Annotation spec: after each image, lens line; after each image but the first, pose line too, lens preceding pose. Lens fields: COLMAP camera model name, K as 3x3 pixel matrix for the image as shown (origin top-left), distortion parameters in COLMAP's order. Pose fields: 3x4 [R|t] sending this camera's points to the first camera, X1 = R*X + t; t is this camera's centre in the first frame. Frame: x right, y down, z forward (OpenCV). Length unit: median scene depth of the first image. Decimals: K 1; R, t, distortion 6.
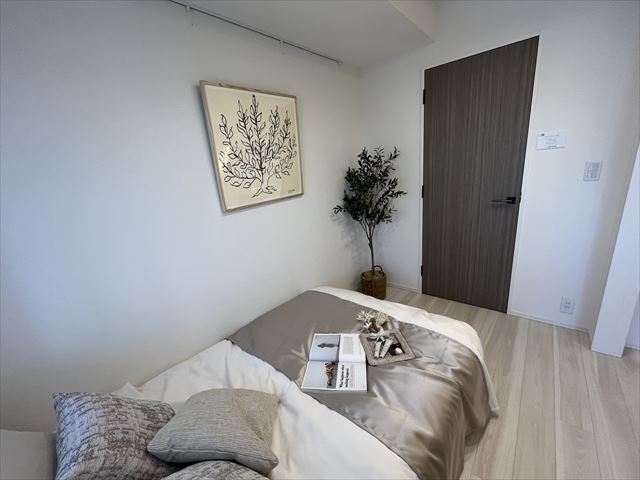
lens RADIAL K [[258.5, 0, 318.3], [0, 258.5, 239.4], [0, 0, 1]] dist [-0.003315, 0.000585]
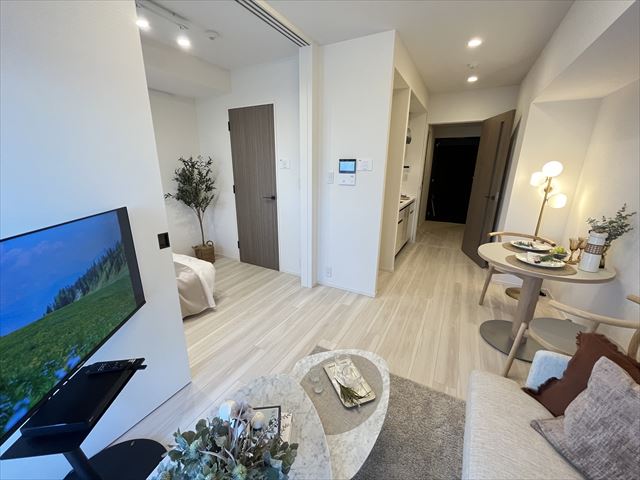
lens RADIAL K [[258.5, 0, 318.3], [0, 258.5, 239.4], [0, 0, 1]] dist [-0.003315, 0.000585]
pose [[0.974378, 0.046104, 0.220143, 0.575481], [-0.045301, 0.998936, -0.008699, 0.094332], [-0.220310, -0.001496, 0.975429, -0.553740]]
